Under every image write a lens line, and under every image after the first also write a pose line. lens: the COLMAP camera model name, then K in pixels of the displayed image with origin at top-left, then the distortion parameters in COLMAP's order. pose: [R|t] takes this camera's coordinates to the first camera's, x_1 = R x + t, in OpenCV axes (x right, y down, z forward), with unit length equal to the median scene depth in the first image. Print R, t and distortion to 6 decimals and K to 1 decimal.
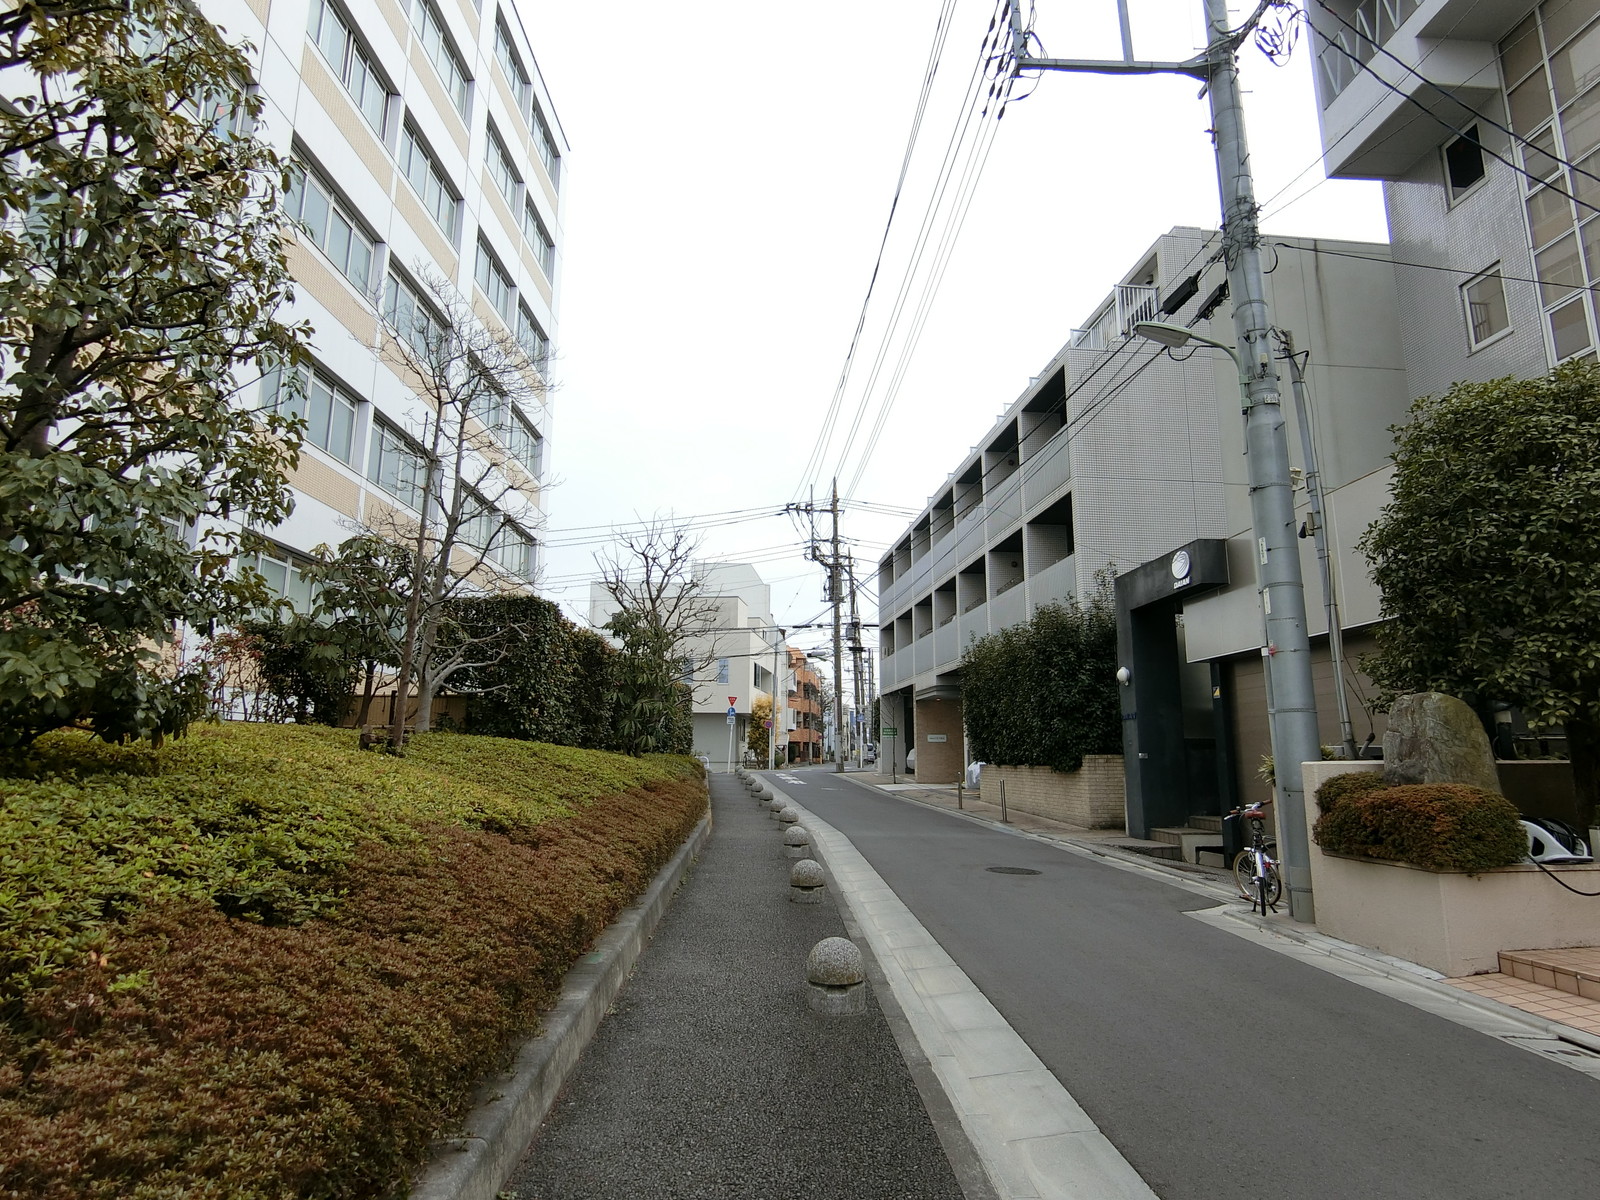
lens RADIAL K [[893.8, 0, 799.3], [0, 893.8, 601.3], [0, 0, 1]] dist [-0.017912, -0.001888]
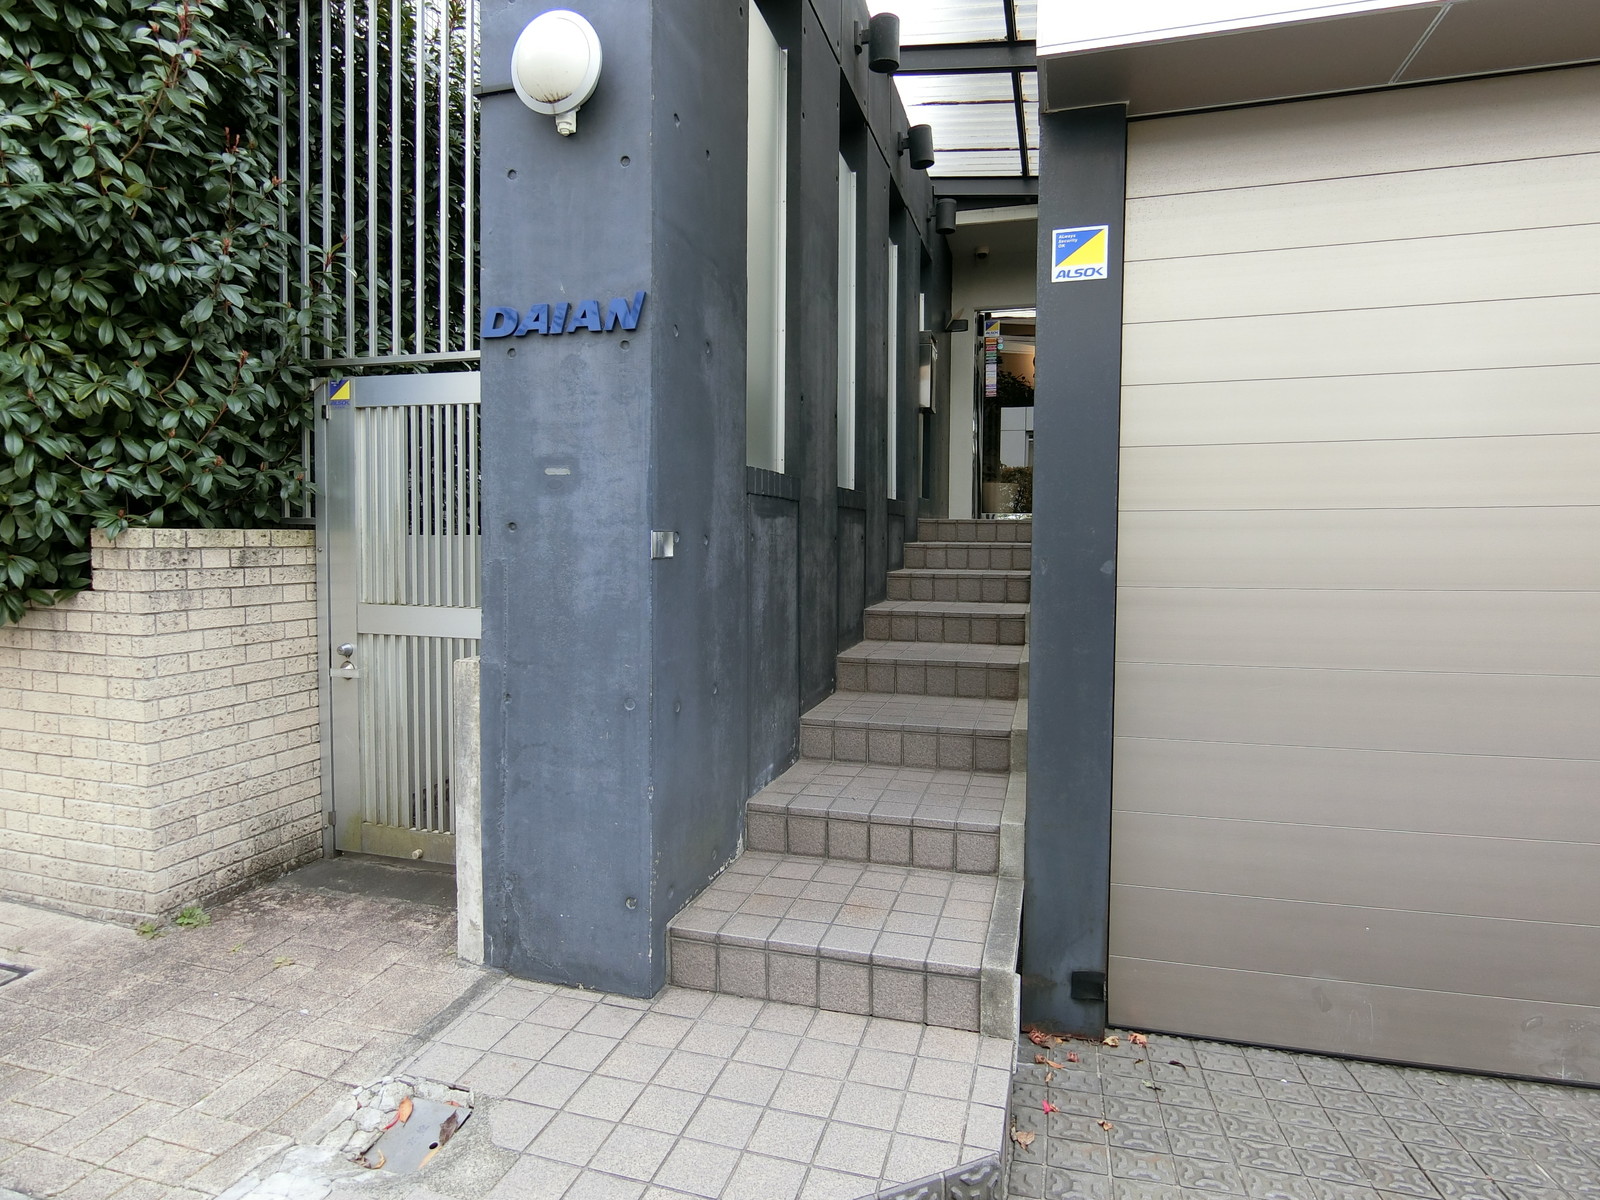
lens RADIAL K [[893.8, 0, 800.4], [0, 893.8, 588.6], [0, 0, 1]] dist [-0.017912, -0.001888]
pose [[0.360209, -0.040103, 0.932009, 0.204395], [-0.183700, 0.976464, 0.113014, 0.139700], [-0.914606, -0.211919, 0.344364, 0.812356]]
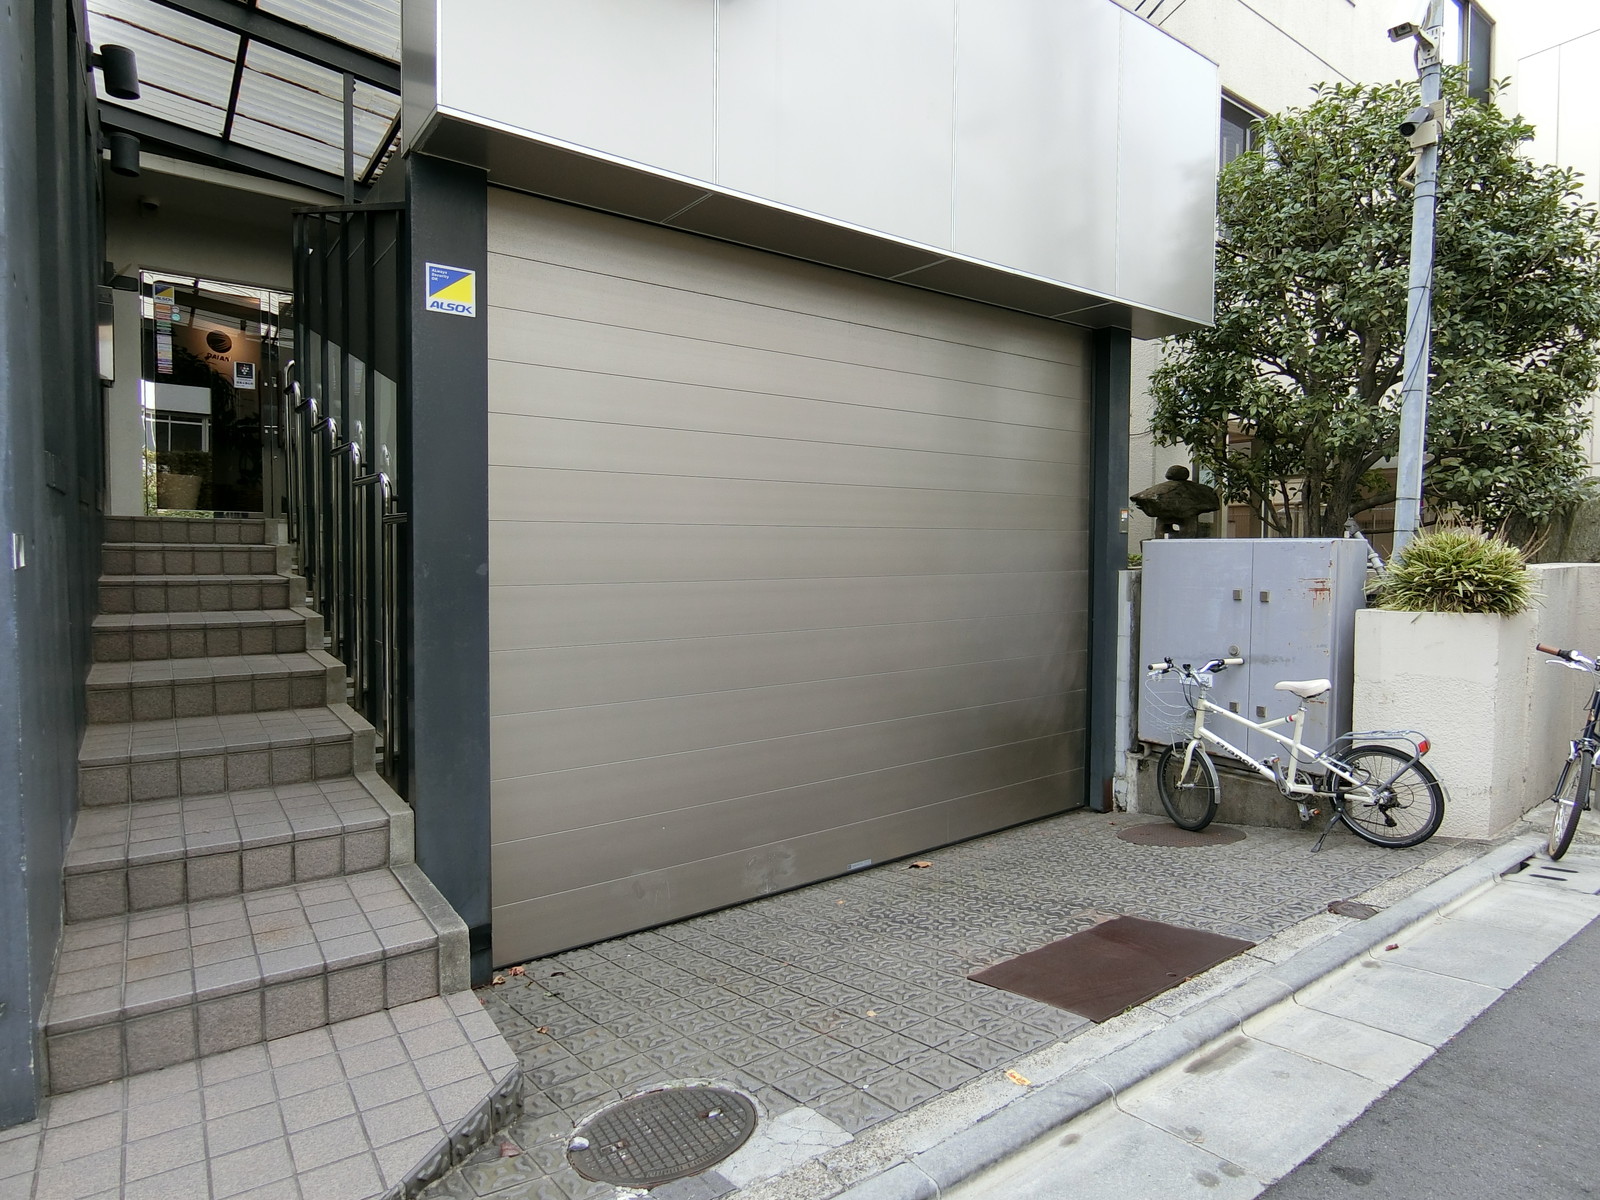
lens RADIAL K [[893.8, 0, 801.0], [0, 893.8, 595.8], [0, 0, 1]] dist [-0.017912, -0.001888]
pose [[-0.516318, -0.043868, 0.855272, 0.087735], [-0.169929, 0.984078, -0.052109, 0.181380], [-0.839368, -0.172241, -0.515552, 1.047031]]
